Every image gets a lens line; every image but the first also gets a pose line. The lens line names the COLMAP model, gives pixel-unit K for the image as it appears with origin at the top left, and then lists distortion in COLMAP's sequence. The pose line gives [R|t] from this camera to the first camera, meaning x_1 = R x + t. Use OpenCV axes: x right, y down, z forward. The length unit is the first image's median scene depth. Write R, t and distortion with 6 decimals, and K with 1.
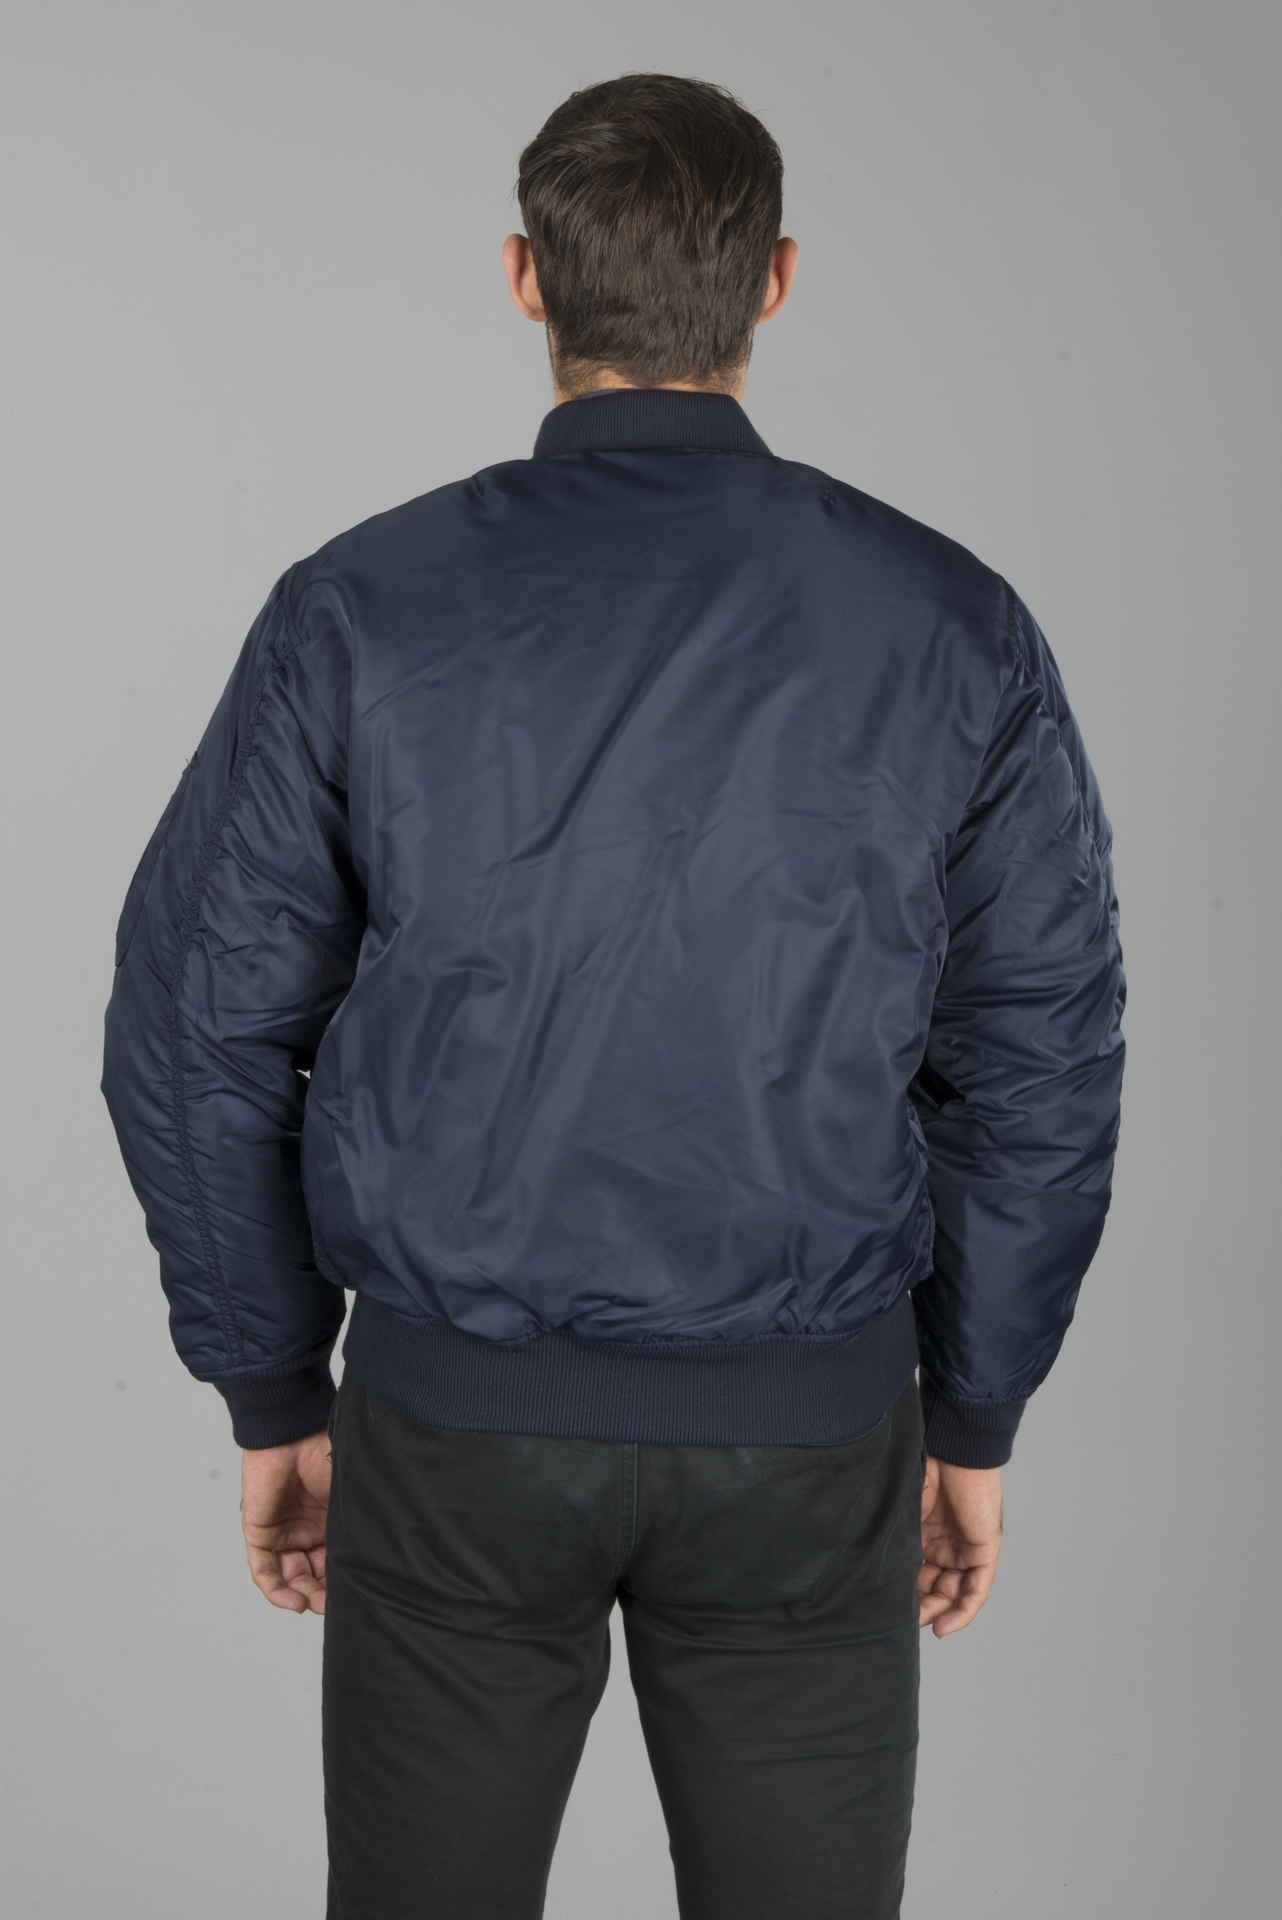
lens RADIAL K [[2854.9, 0, 641.0], [0, 2854.9, 960.0], [0, 0, 1]] dist [-0.305056, 0.071677]
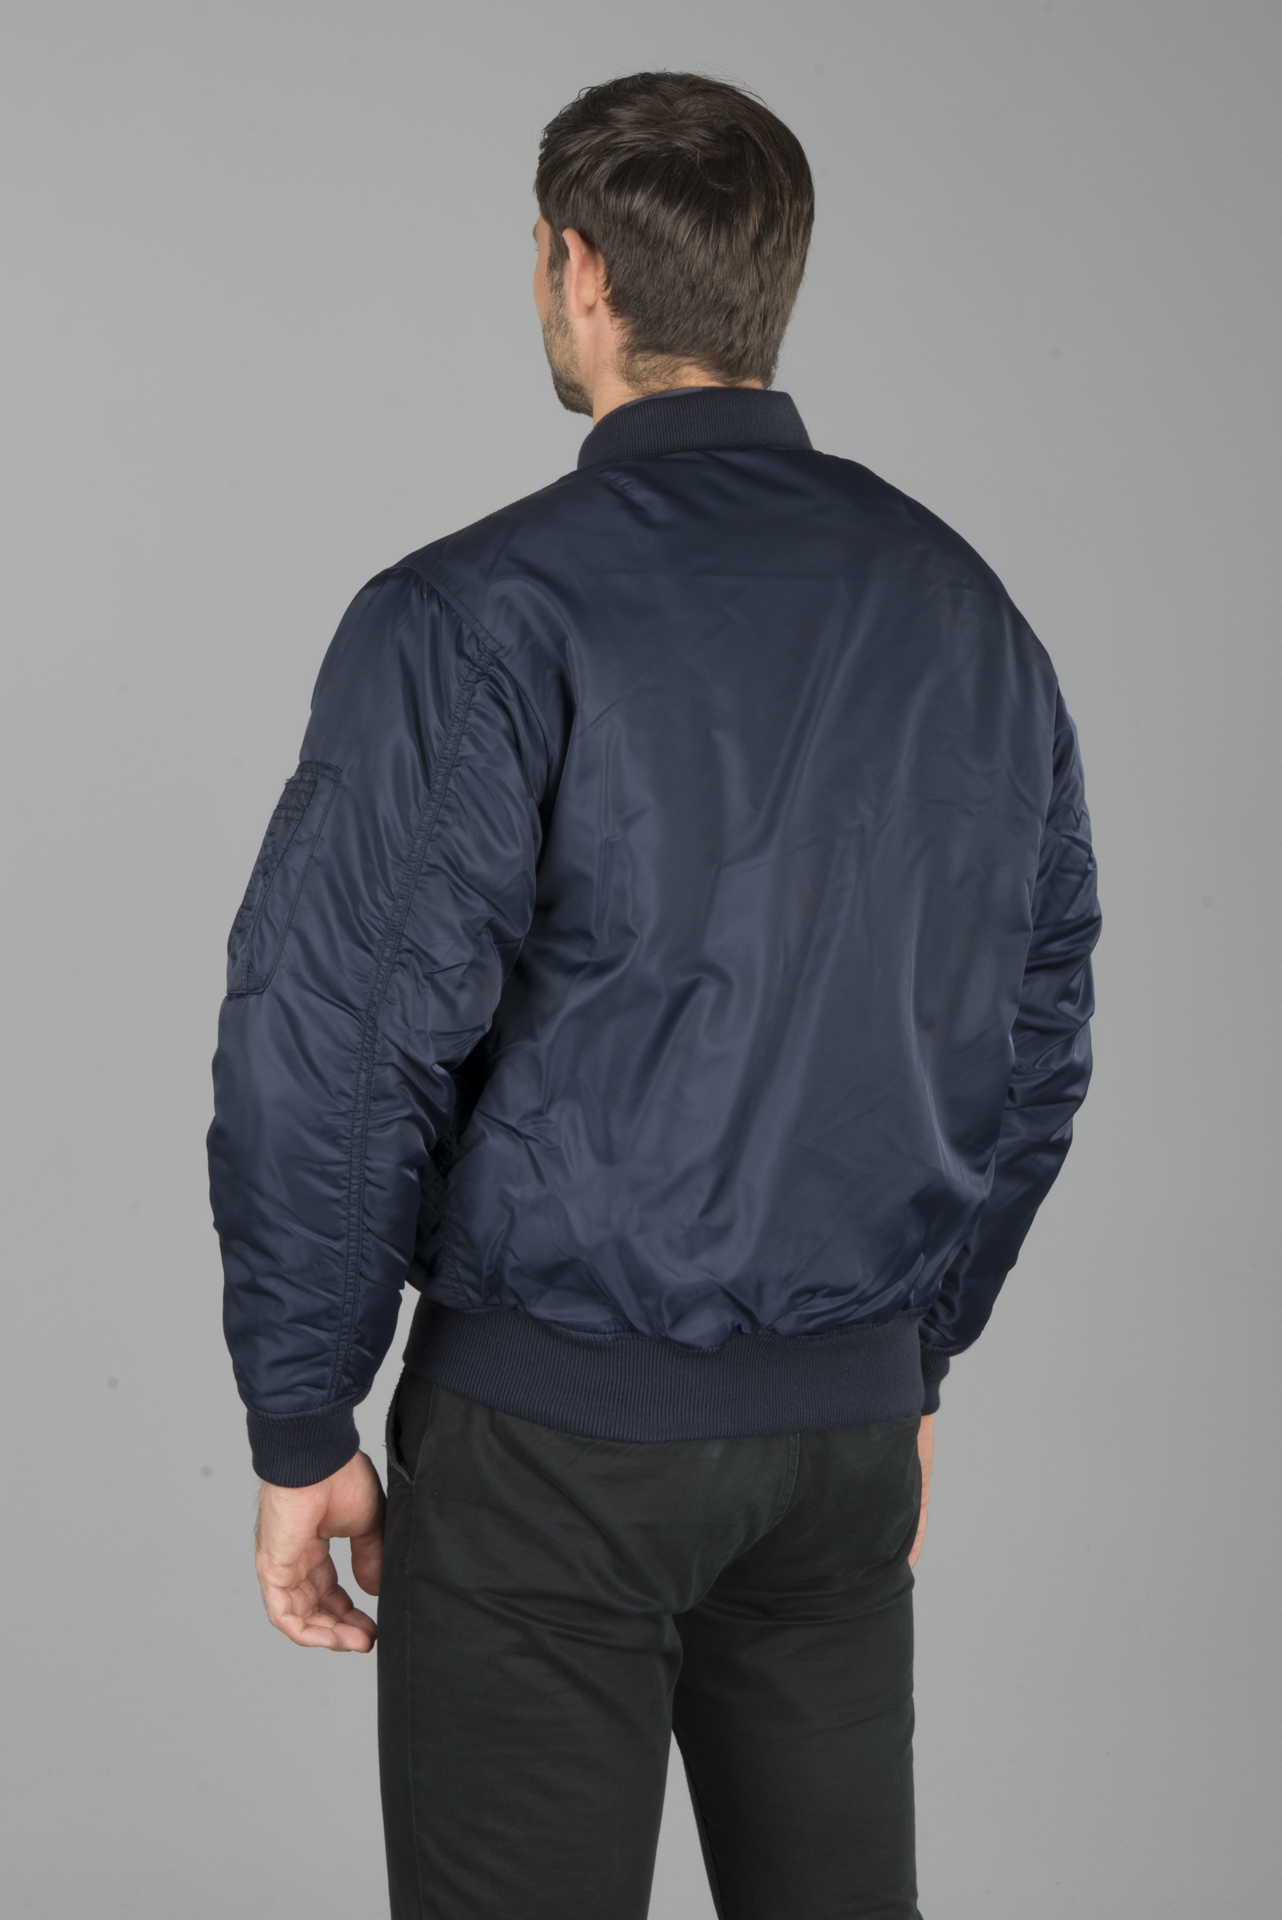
lens RADIAL K [[2815.8, 0, 641.3], [0, 2815.8, 775.2], [0, 0, 1]] dist [-0.239044, -0.064053]
pose [[0.946721, -0.039832, 0.319583, -0.369700], [0.055620, 0.997633, -0.040423, -0.026453], [-0.317217, 0.056044, 0.946696, 0.072994]]
